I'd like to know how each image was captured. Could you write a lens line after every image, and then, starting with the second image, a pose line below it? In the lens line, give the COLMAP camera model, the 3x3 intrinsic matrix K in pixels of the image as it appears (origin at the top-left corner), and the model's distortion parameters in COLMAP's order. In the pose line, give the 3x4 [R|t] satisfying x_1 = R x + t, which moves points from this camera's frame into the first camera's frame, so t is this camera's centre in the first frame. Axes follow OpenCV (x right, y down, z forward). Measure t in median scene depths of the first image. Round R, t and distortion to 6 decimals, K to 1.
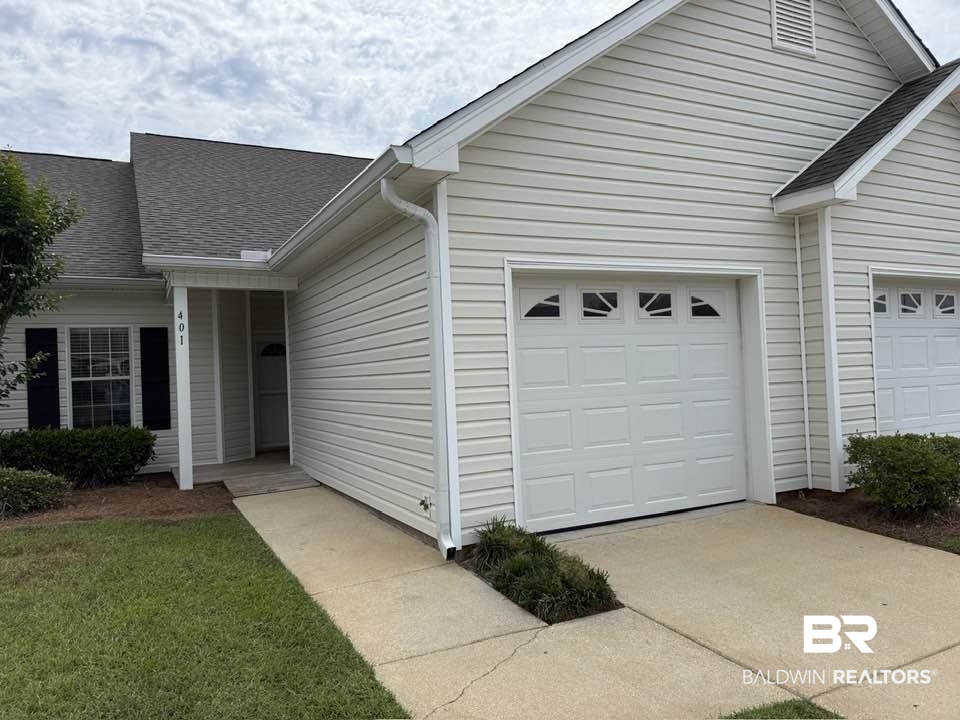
lens RADIAL K [[698.5, 0, 479.0], [0, 698.5, 355.4], [0, 0, 1]] dist [0.042075, -0.032677]
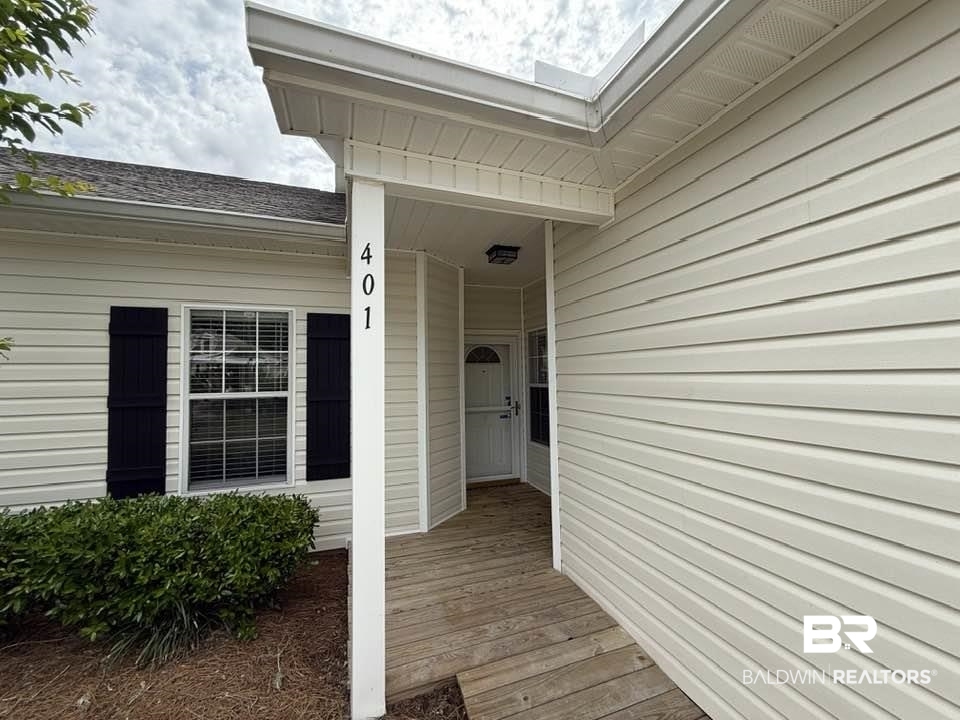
lens RADIAL K [[380.9, 0, 487.7], [0, 380.9, 350.7], [0, 0, 1]] dist [0.000246, -0.000183]
pose [[0.993116, 0.020803, -0.115276, -0.275627], [-0.024220, 0.999305, -0.028327, -0.000732], [0.114607, 0.030924, 0.992930, 0.663080]]
